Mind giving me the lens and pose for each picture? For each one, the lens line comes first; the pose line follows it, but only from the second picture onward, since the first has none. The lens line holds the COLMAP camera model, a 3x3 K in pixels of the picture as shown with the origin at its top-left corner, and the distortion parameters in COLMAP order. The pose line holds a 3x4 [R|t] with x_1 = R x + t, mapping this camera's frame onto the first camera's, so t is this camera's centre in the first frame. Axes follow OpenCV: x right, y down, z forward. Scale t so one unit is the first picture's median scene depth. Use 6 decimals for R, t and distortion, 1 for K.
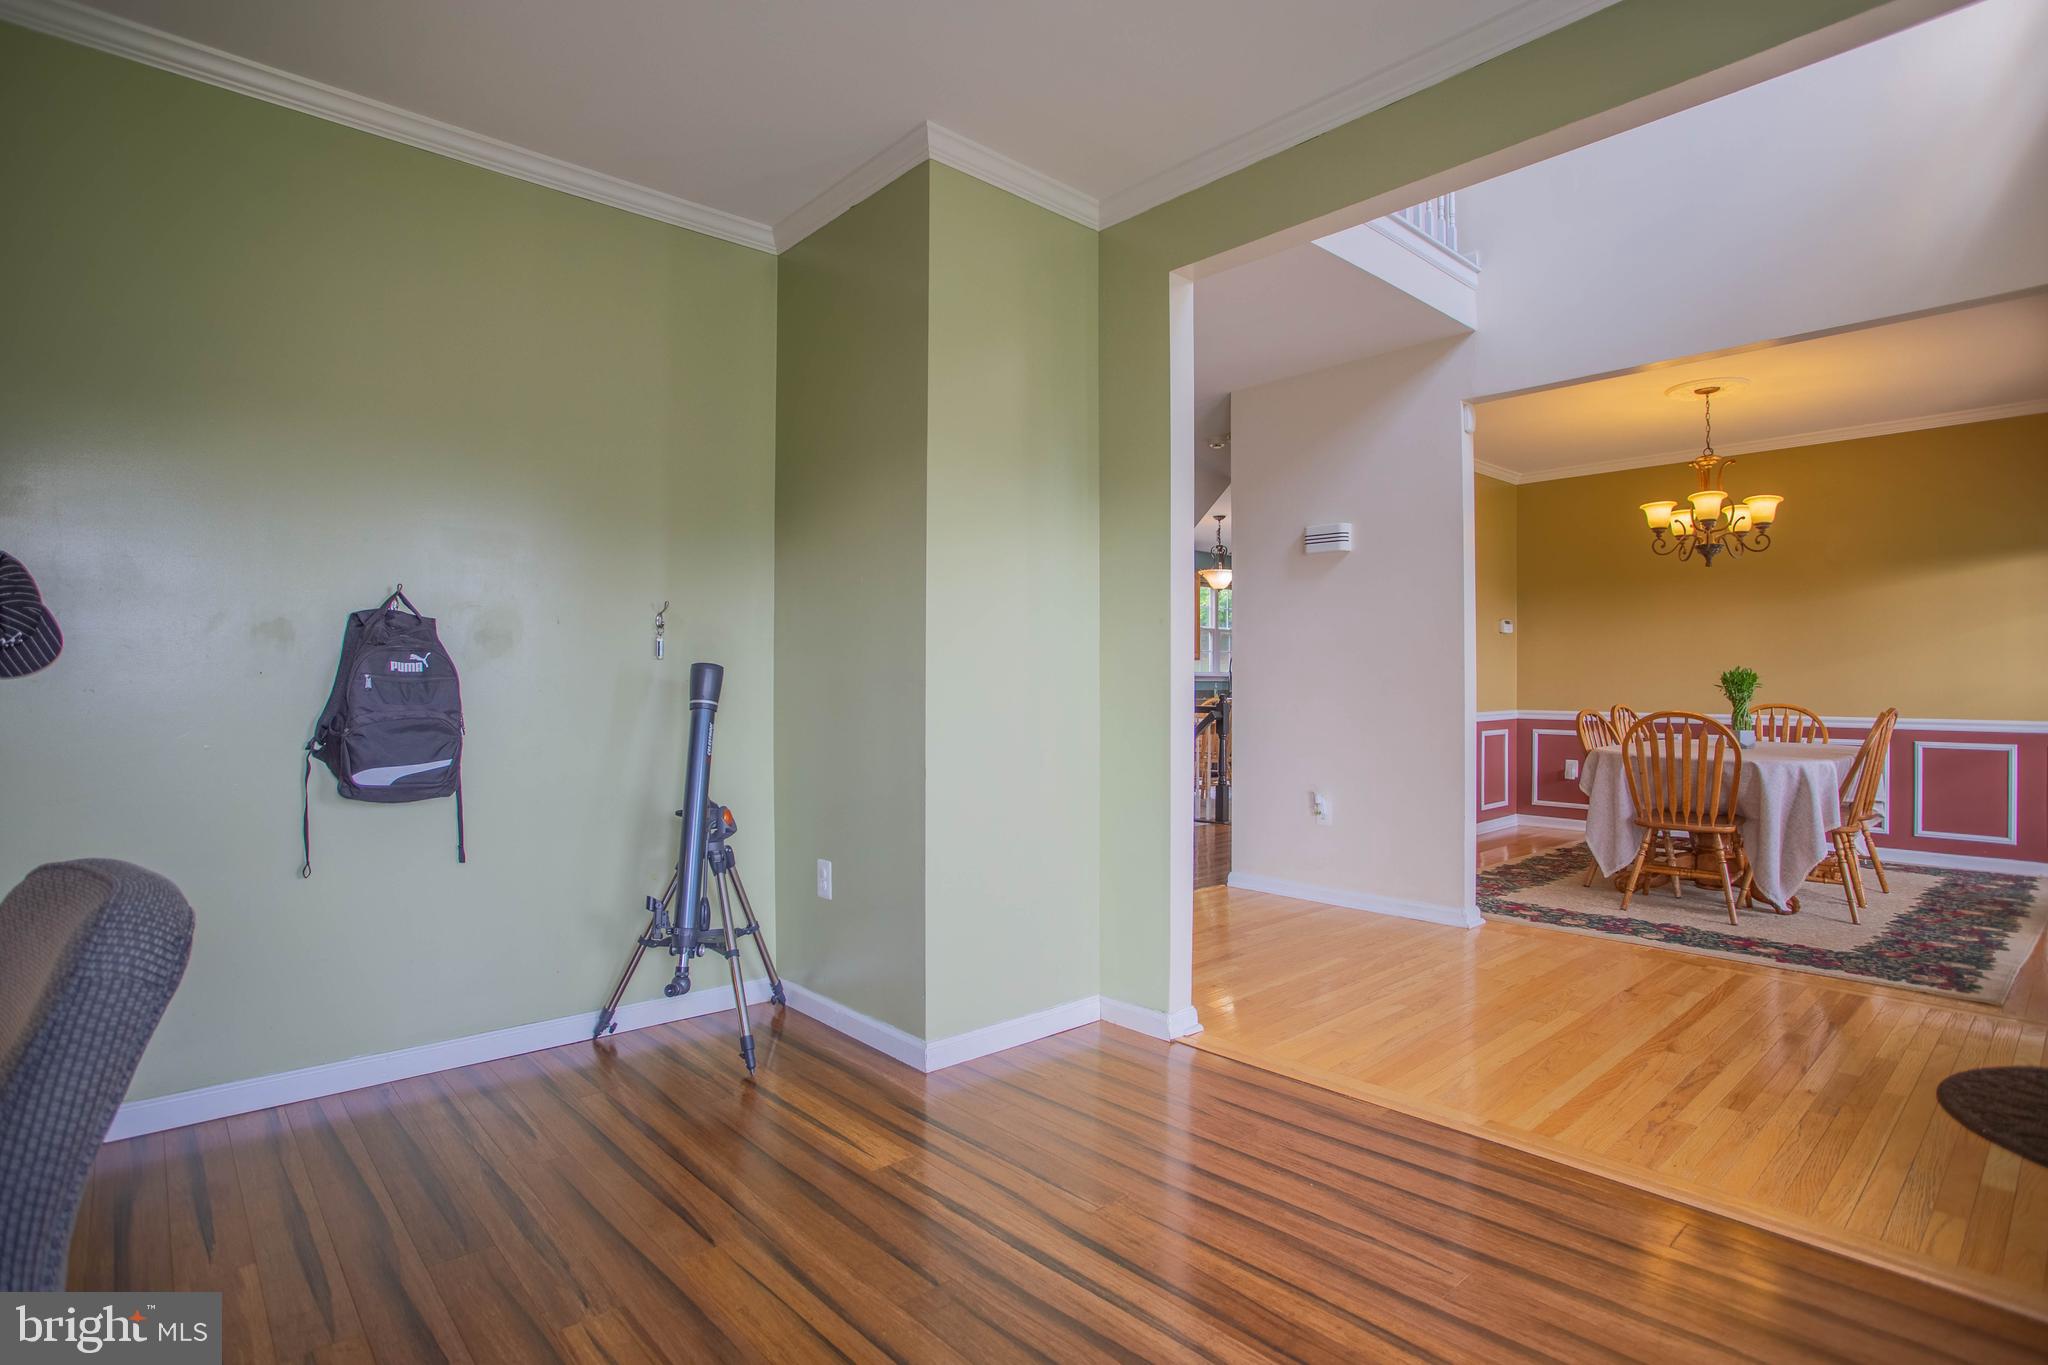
lens RADIAL K [[1010.4, 0, 1022.3], [0, 1010.4, 674.4], [0, 0, 1]] dist [-0.064757, 0.019629]
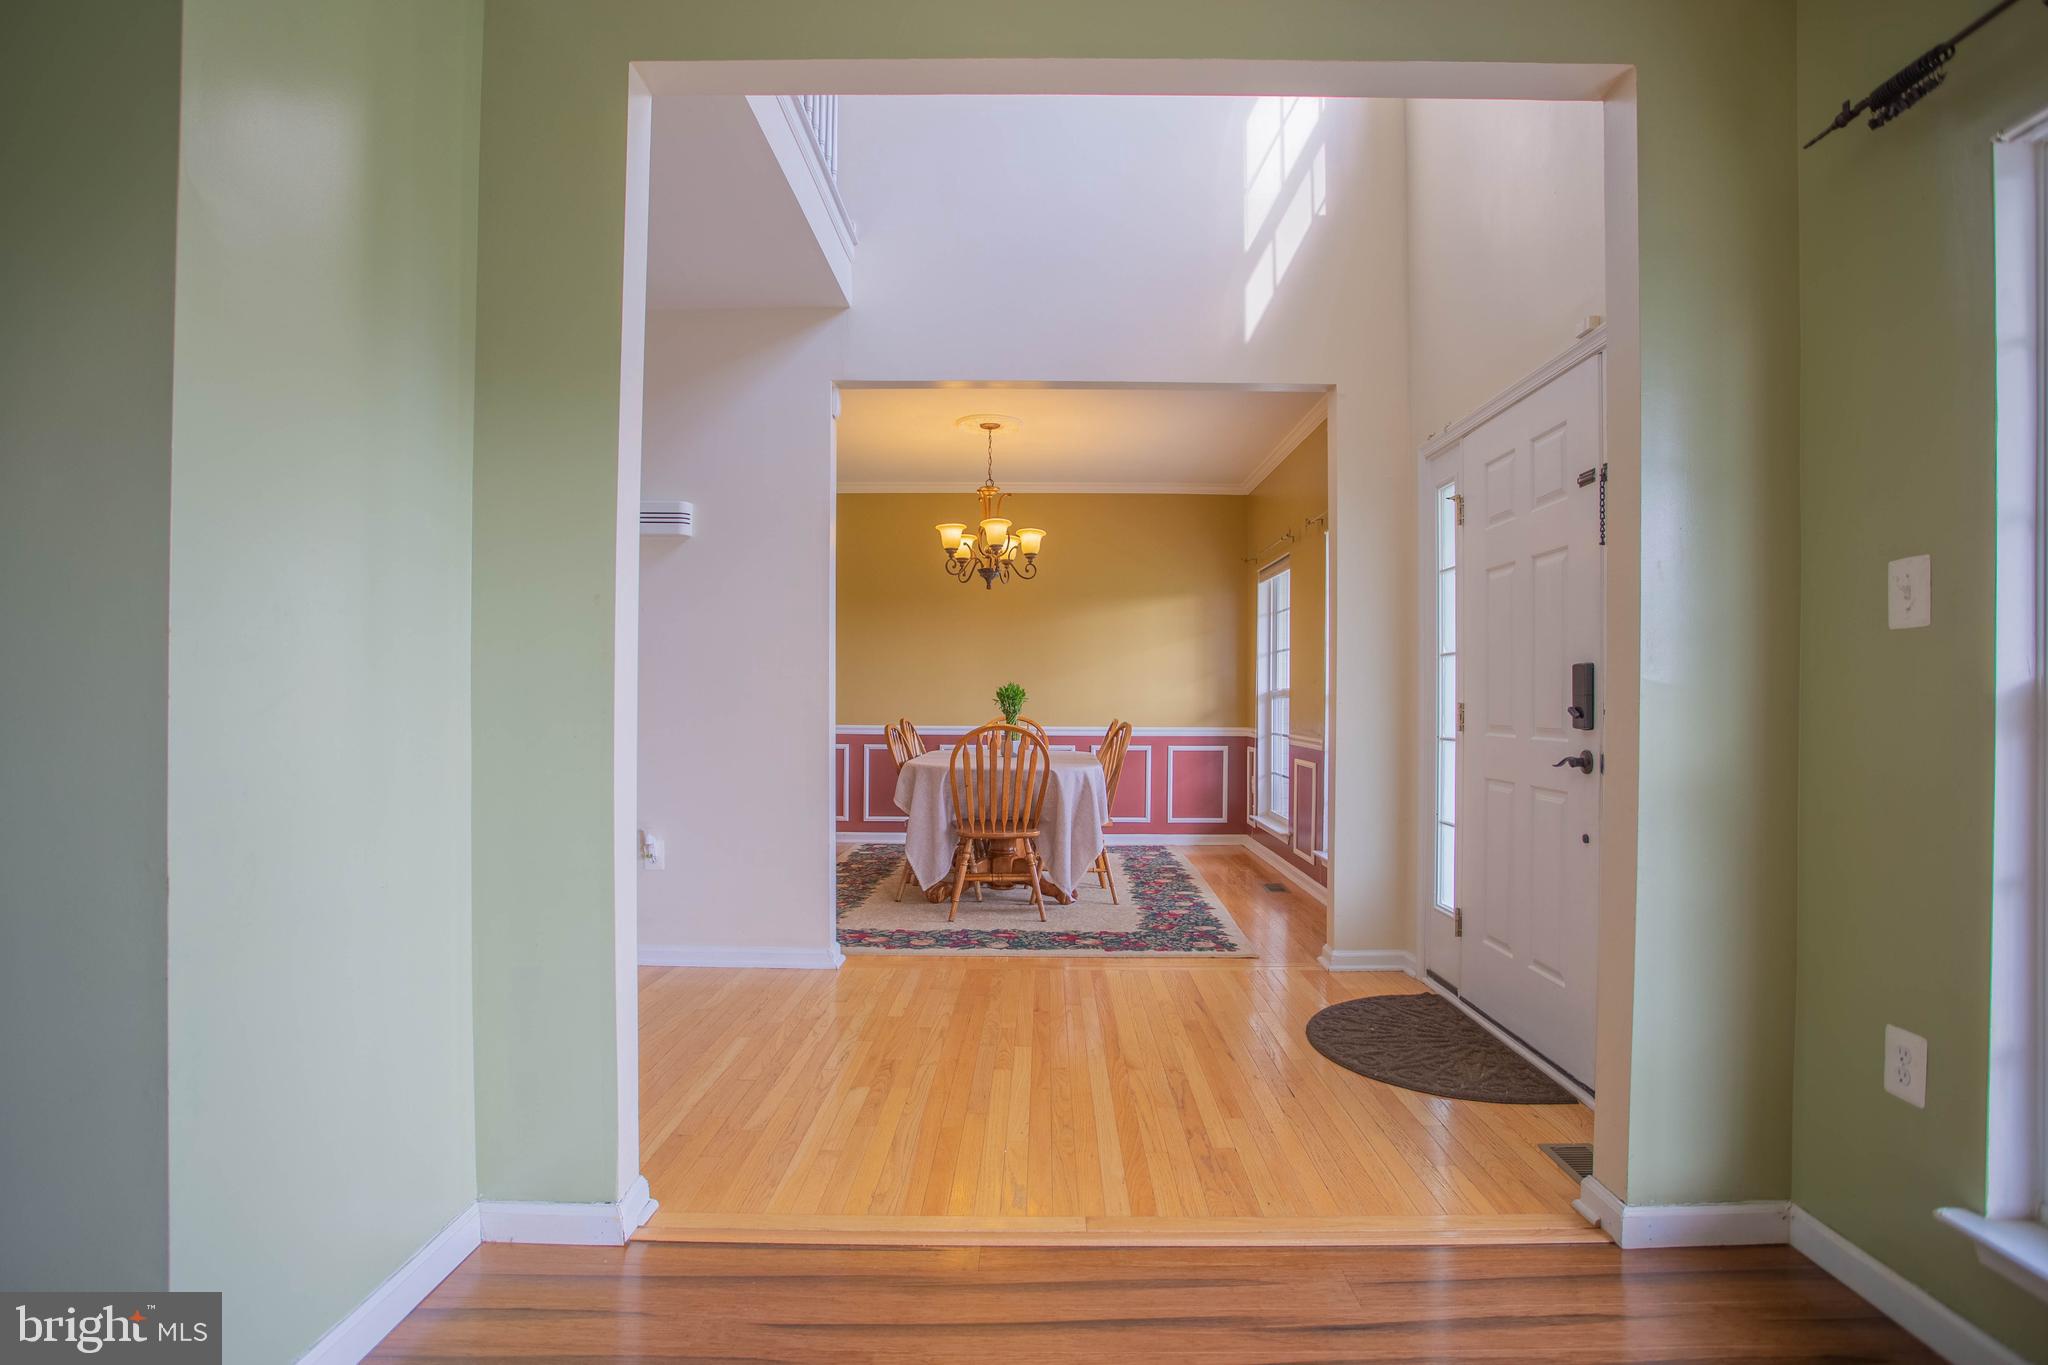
lens RADIAL K [[1010.4, 0, 1028.7], [0, 1010.4, 686.5], [0, 0, 1]] dist [-0.064757, 0.019629]
pose [[0.683564, 0.009980, 0.729822, -0.091954], [-0.005804, 0.999949, -0.008239, 0.006791], [-0.729867, 0.001396, 0.683587, 0.246675]]
